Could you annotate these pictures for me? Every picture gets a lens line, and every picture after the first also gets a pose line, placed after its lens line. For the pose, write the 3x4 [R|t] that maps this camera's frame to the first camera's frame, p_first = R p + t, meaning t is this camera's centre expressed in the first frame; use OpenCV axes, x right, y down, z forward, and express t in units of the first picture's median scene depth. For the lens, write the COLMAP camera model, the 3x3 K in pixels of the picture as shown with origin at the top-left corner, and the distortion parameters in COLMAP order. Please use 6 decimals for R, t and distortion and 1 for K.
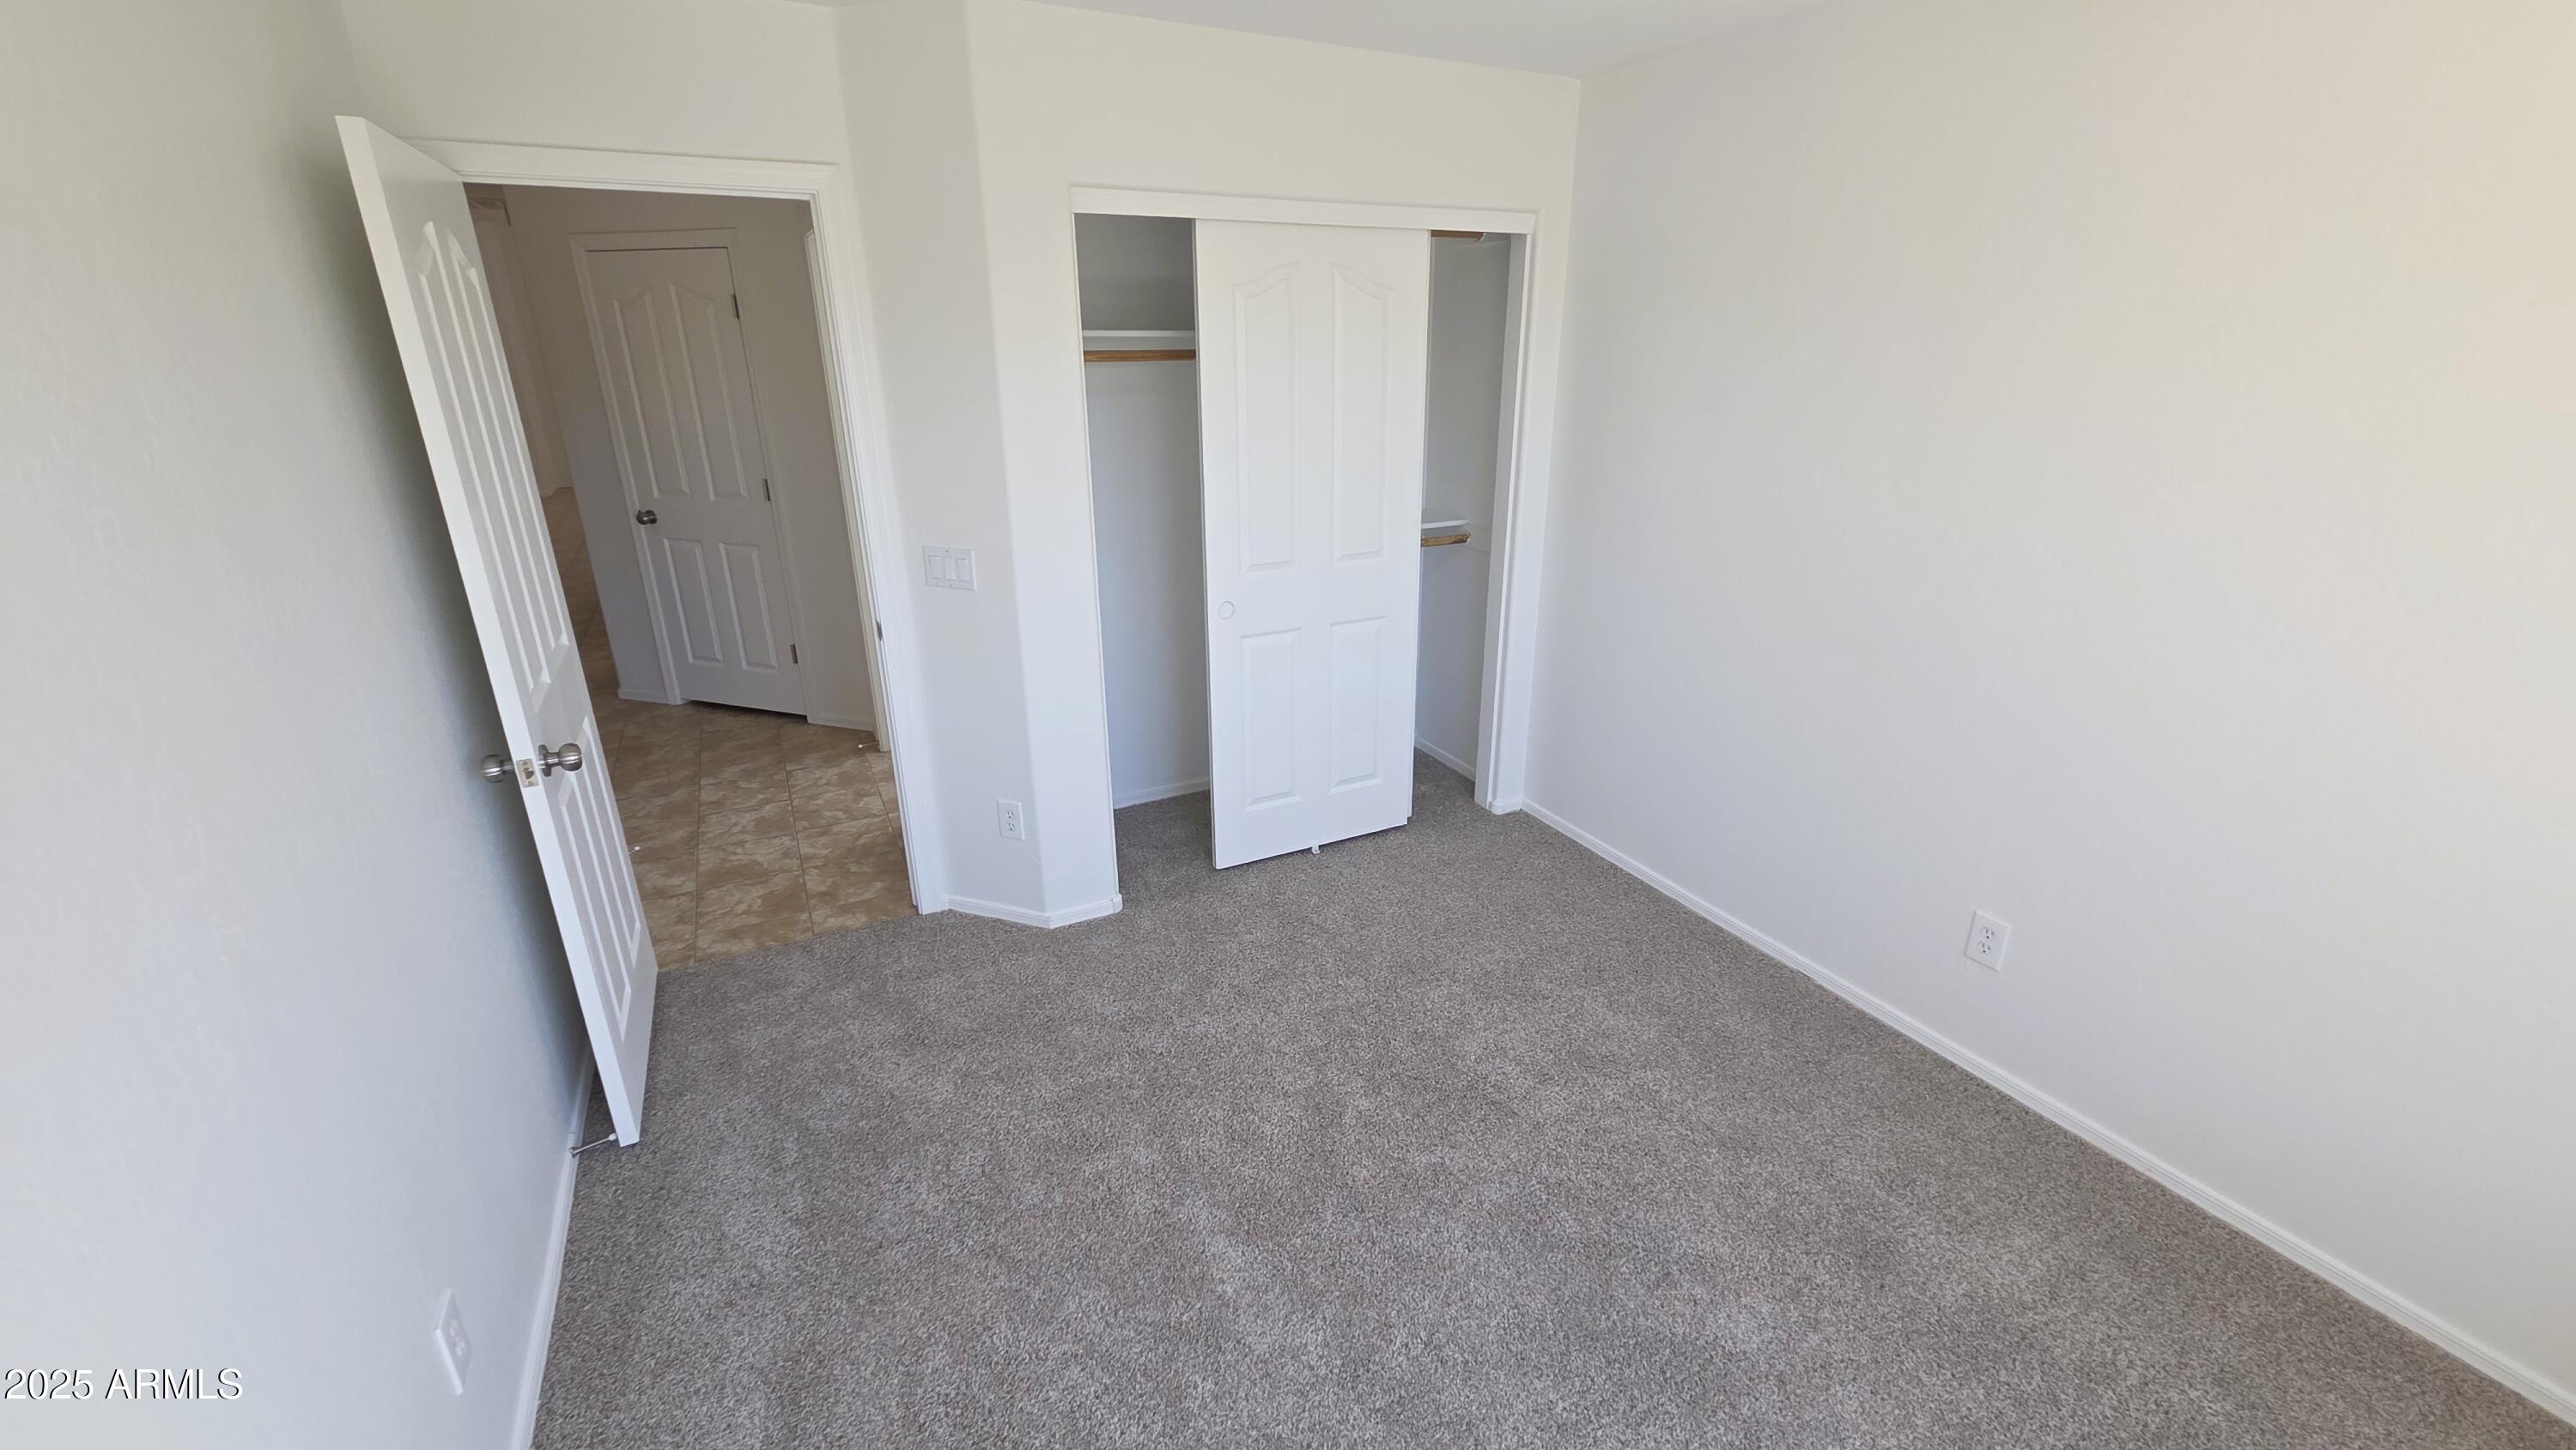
lens RADIAL K [[1049.2, 0, 1296.7], [0, 1049.2, 713.6], [0, 0, 1]] dist [0.010975, -0.008901]
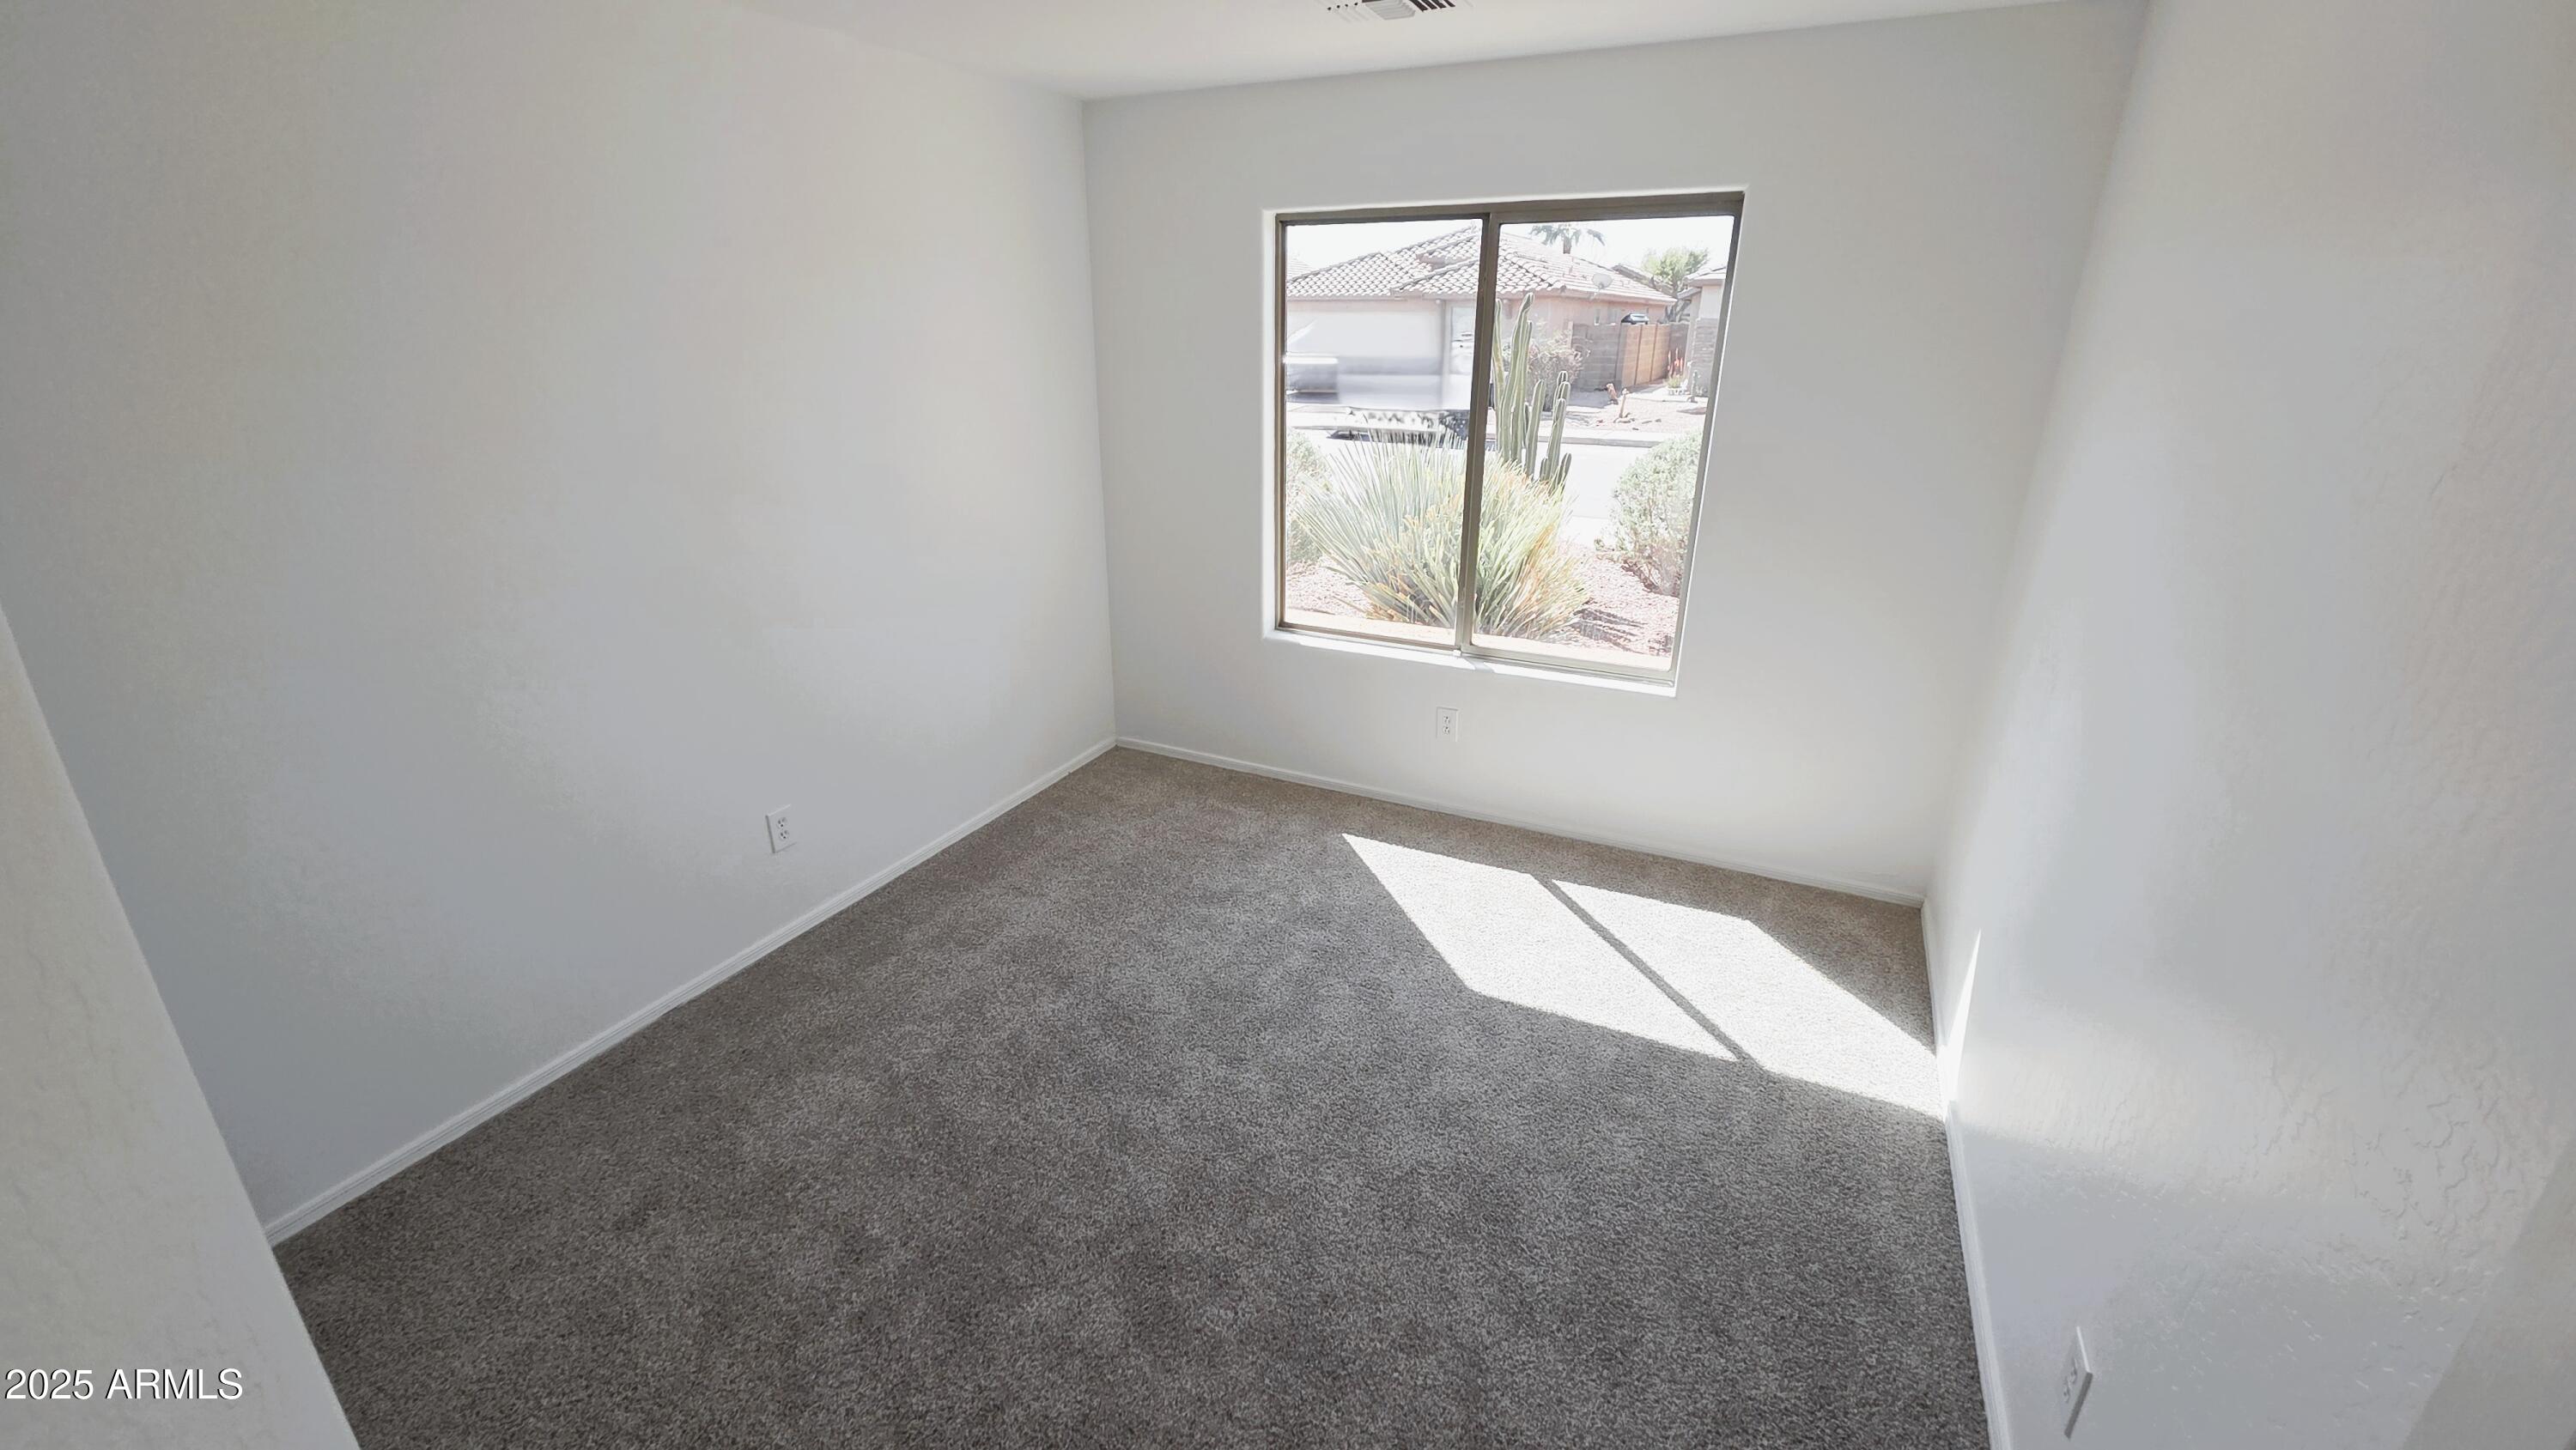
lens RADIAL K [[1049.2, 0, 1296.7], [0, 1049.2, 713.6], [0, 0, 1]] dist [0.010975, -0.008901]
pose [[-0.596374, -0.285277, 0.750304, -0.186219], [0.269017, 0.809629, 0.521661, -0.118557], [-0.756286, 0.512949, -0.406097, 0.314083]]
